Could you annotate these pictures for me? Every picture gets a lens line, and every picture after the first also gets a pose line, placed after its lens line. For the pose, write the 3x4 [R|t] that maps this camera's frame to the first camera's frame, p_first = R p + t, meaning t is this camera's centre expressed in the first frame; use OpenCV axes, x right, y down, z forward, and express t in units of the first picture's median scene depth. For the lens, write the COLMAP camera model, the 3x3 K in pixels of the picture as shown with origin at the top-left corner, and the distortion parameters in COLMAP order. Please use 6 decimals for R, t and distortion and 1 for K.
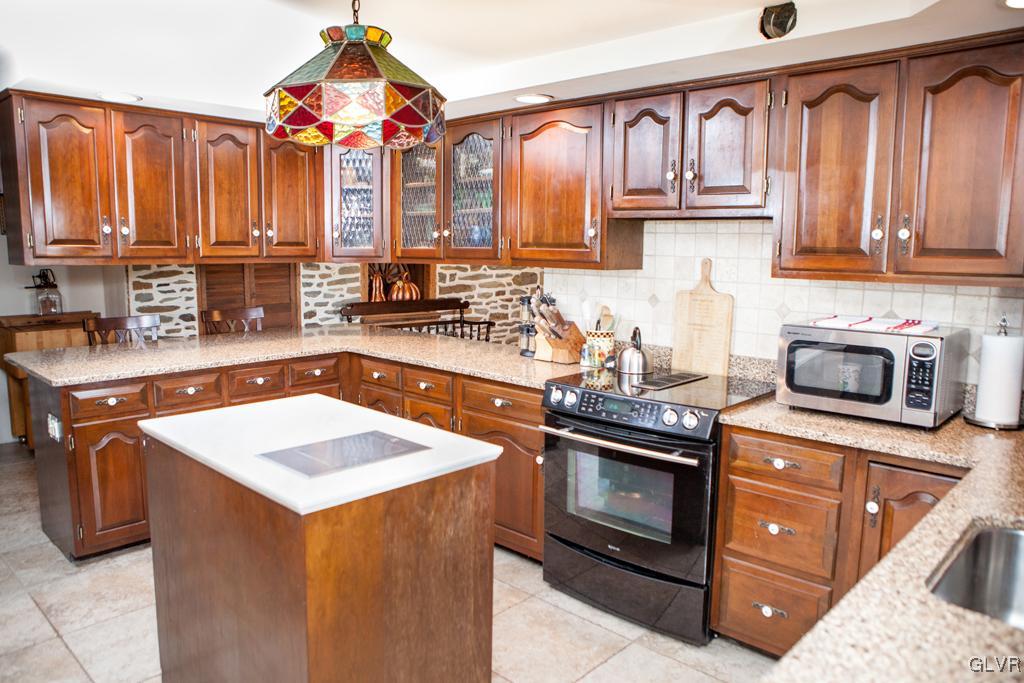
lens RADIAL K [[711.0, 0, 512.0], [0, 711.0, 341.5], [0, 0, 1]] dist [-0.004784, -0.002785]
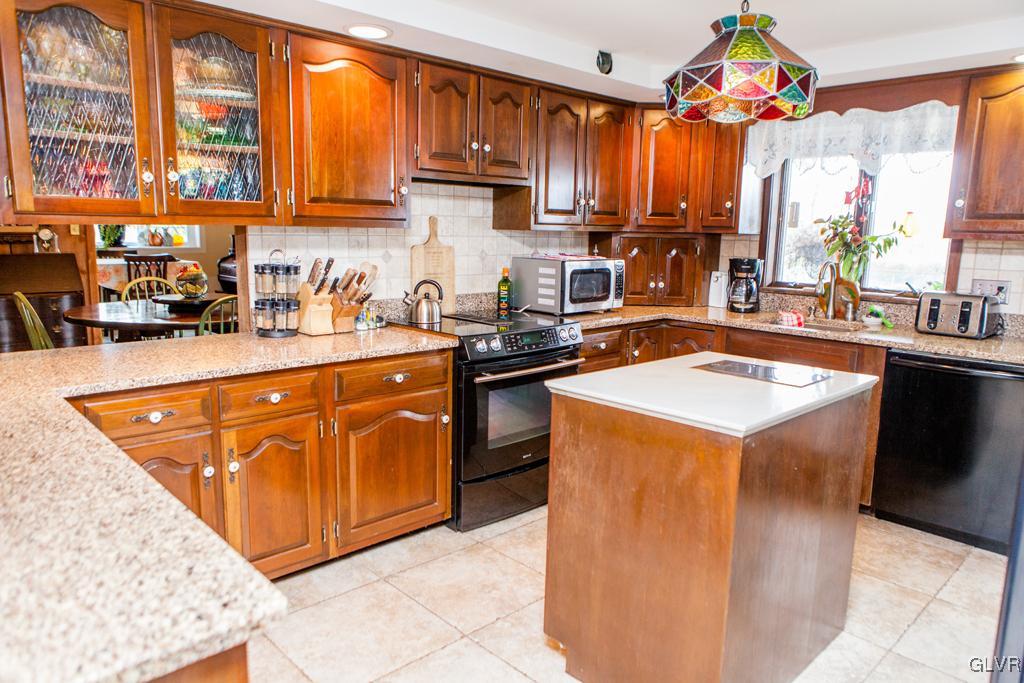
lens RADIAL K [[711.0, 0, 512.0], [0, 711.0, 341.5], [0, 0, 1]] dist [-0.004784, -0.002785]
pose [[0.072472, -0.174498, 0.981987, -0.895630], [0.114290, 0.979543, 0.165629, -0.093422], [-0.990800, 0.100228, 0.090933, 0.783375]]
